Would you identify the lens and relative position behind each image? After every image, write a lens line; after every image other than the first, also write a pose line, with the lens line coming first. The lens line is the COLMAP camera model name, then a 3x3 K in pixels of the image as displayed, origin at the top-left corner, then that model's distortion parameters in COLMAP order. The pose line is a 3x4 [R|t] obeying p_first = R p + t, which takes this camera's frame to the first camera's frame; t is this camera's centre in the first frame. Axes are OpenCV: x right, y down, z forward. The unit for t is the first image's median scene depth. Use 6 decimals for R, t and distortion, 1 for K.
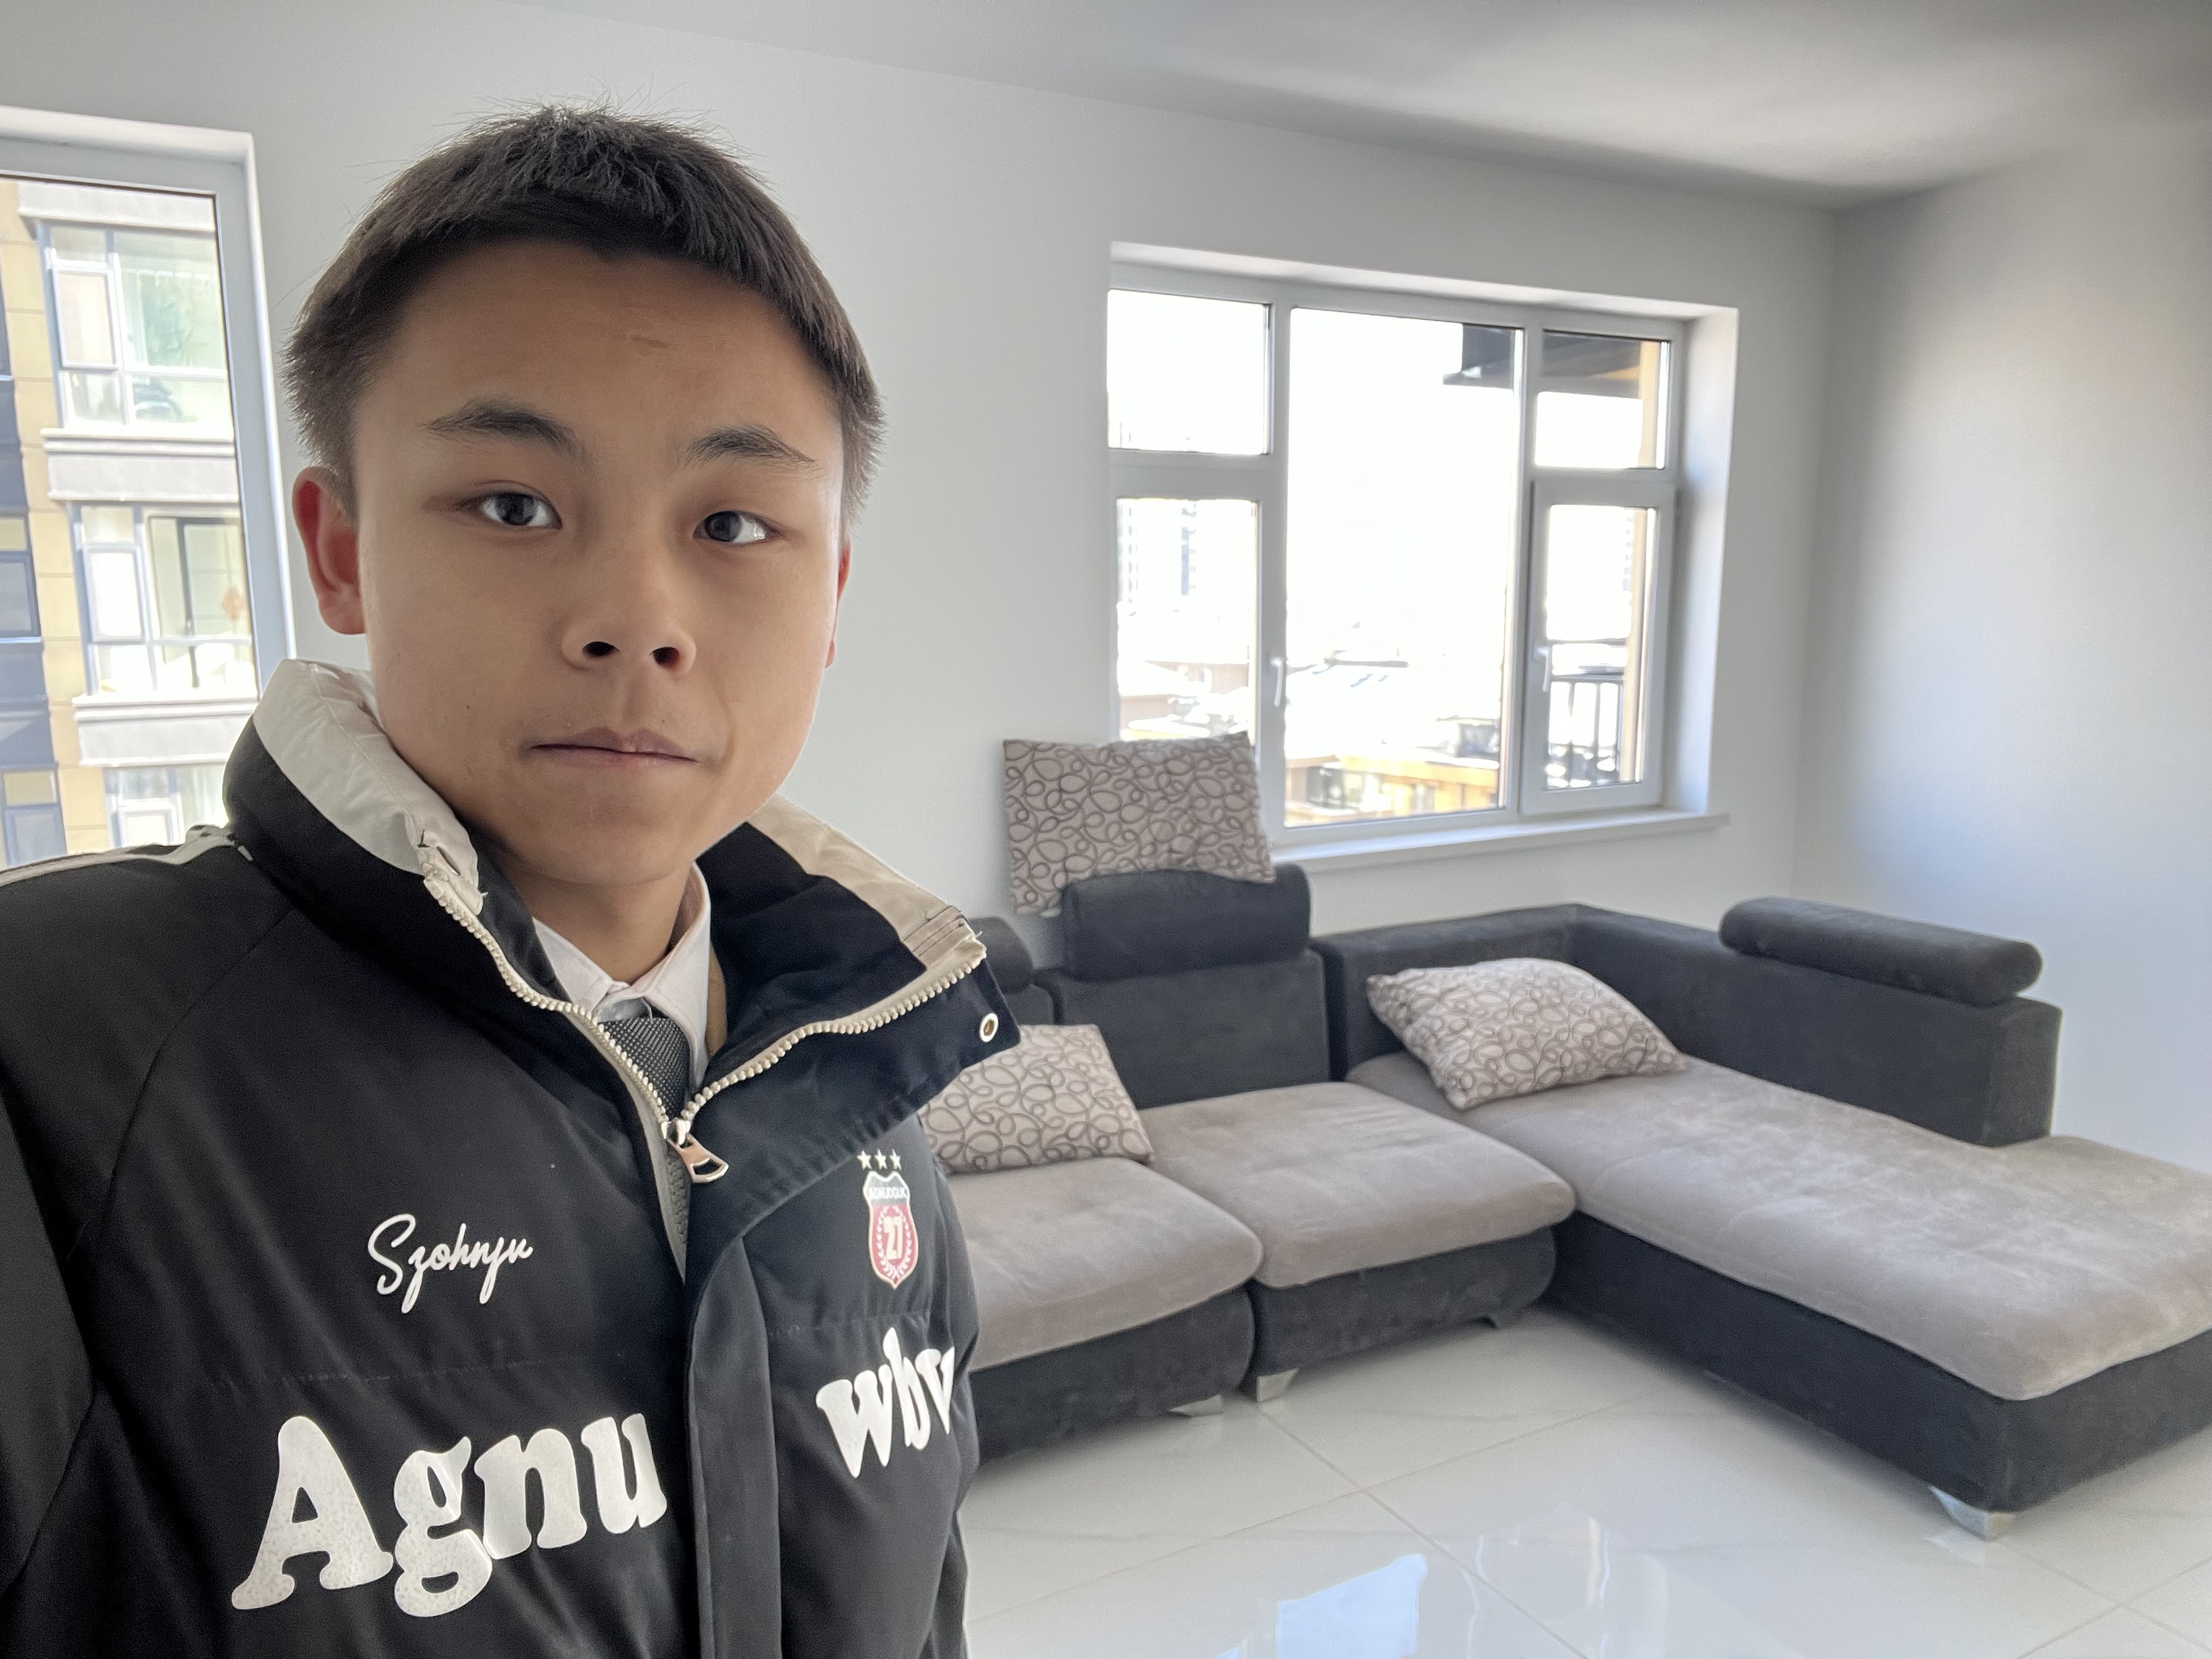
lens RADIAL K [[1540.8, 0, 1100.2], [0, 1540.8, 847.0], [0, 0, 1]] dist [0.049600, -0.049252]
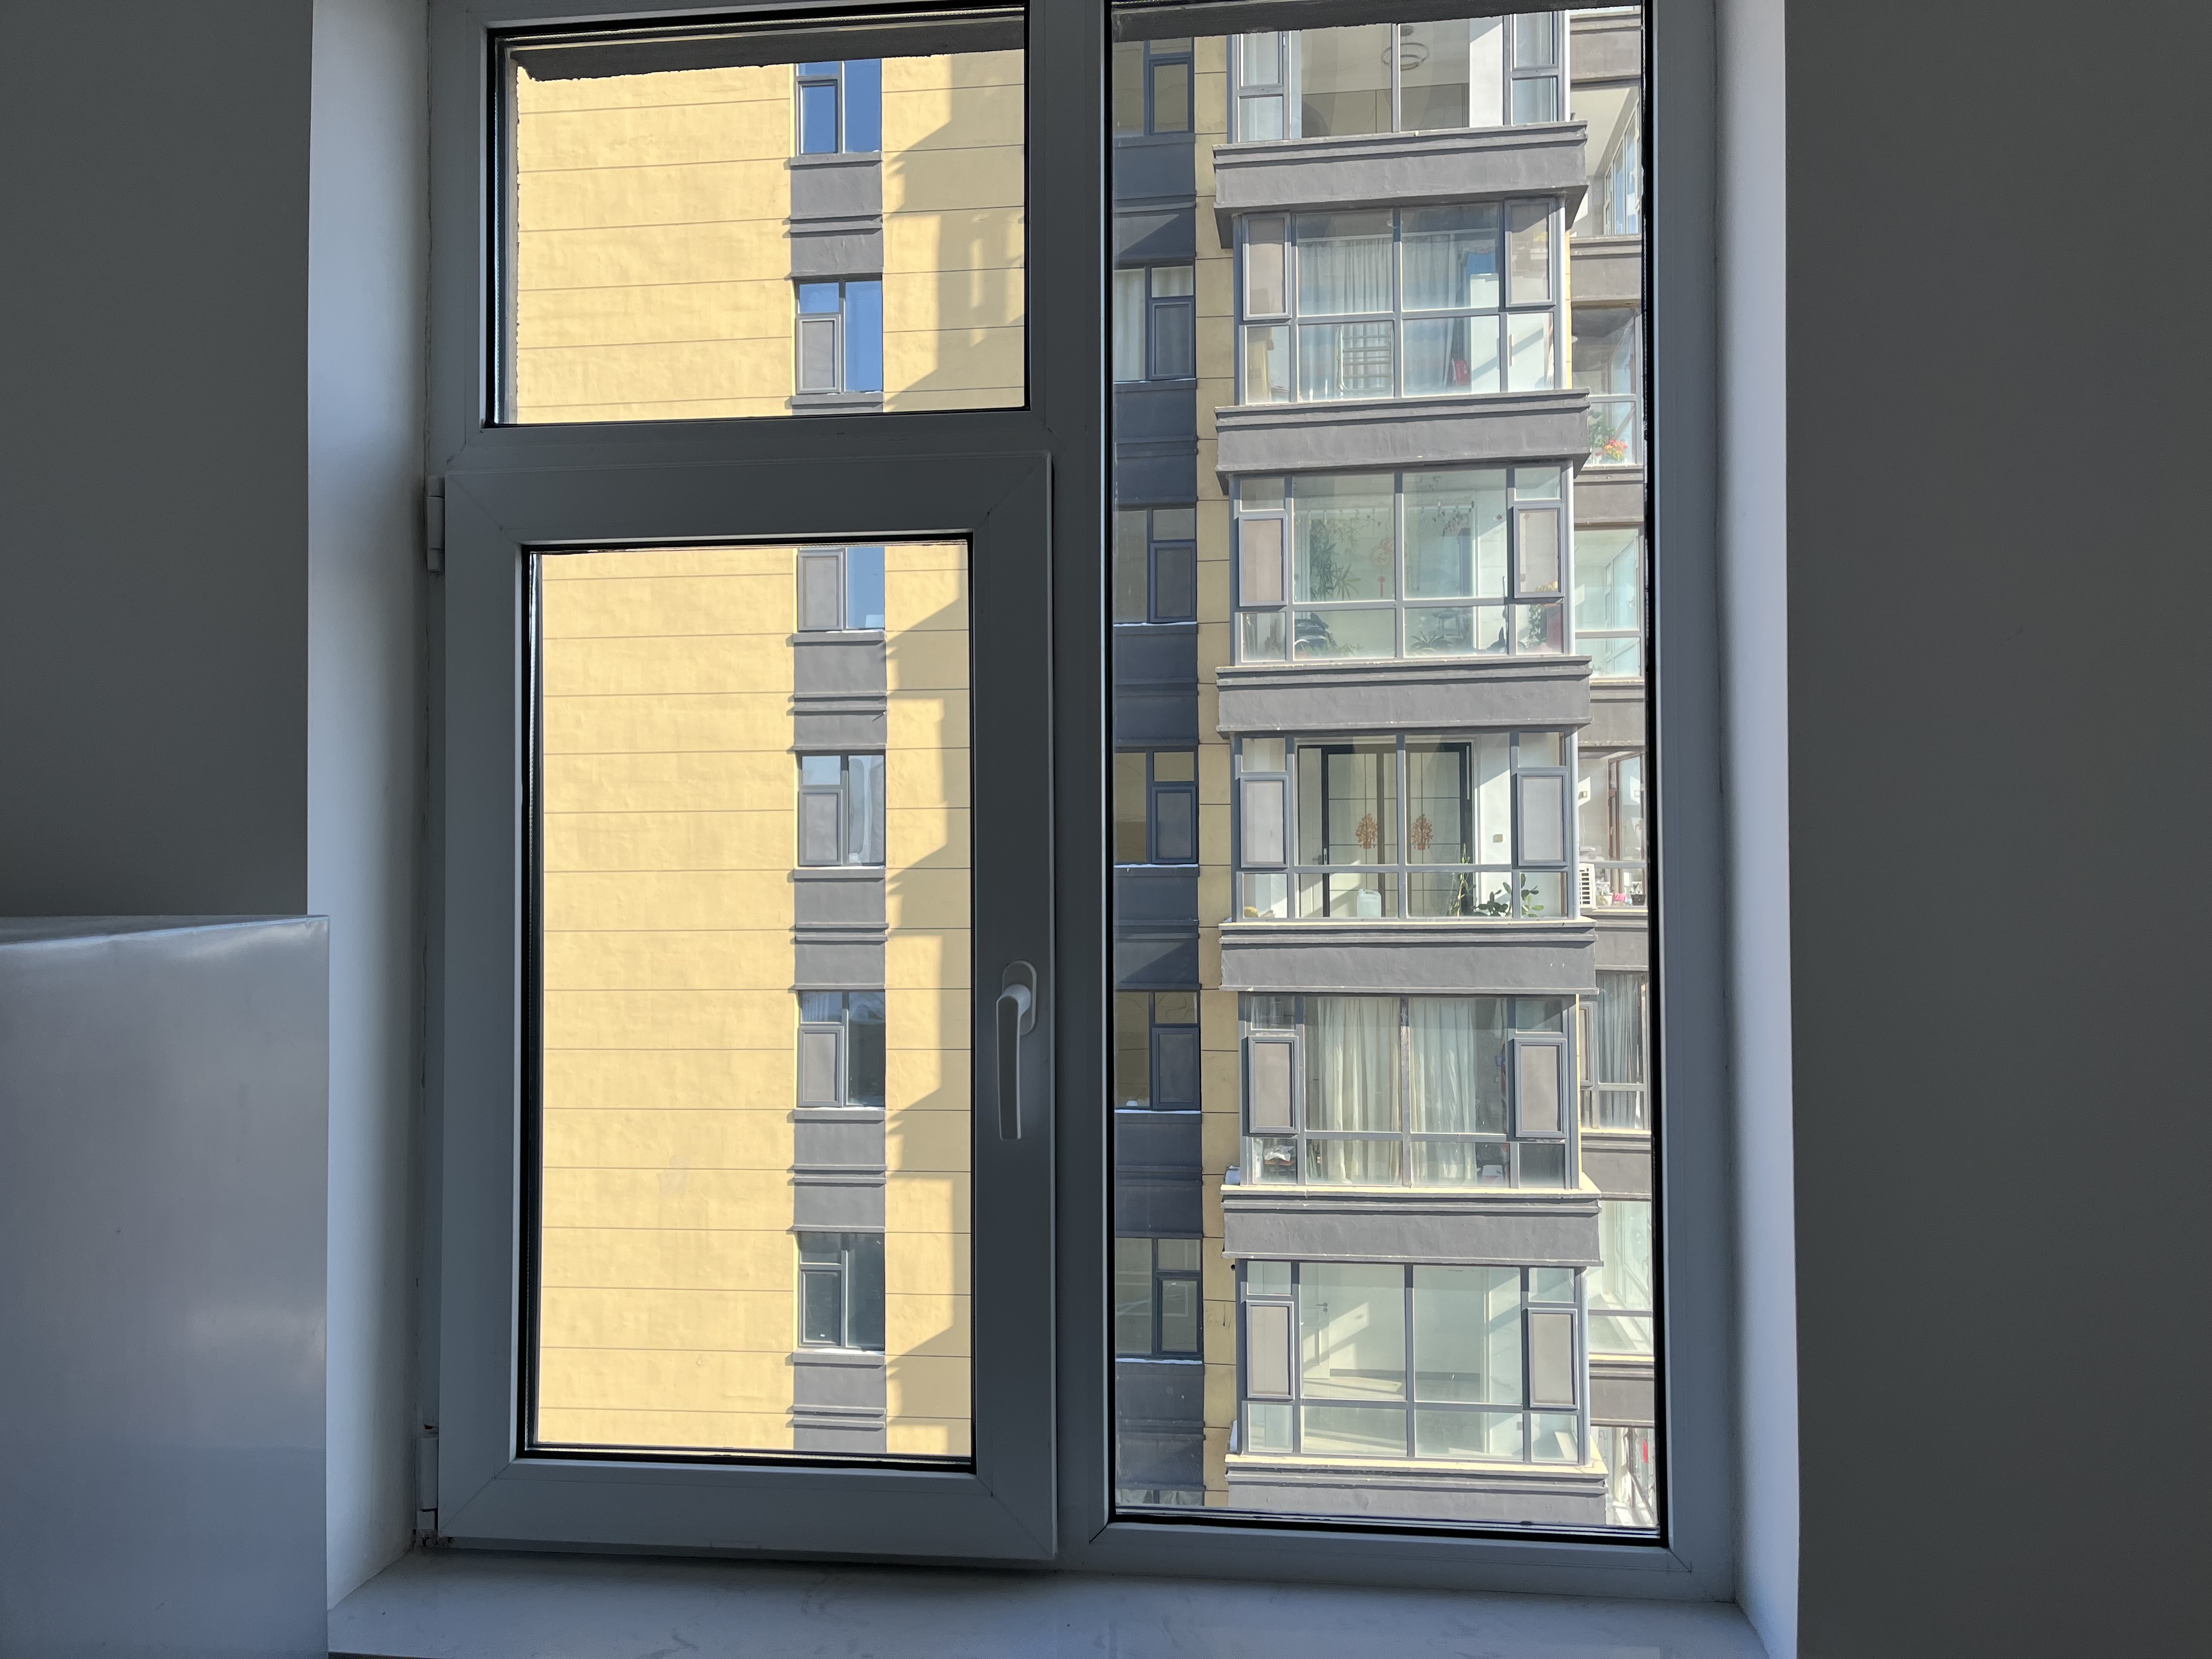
lens RADIAL K [[1672.8, 0, 1104.4], [0, 1672.8, 826.1], [0, 0, 1]] dist [0.075735, 0.000680]
pose [[0.815992, -0.001178, -0.578061, -0.216570], [-0.093265, 0.986628, -0.133663, -0.011279], [0.570489, 0.162981, 0.804972, 0.164321]]
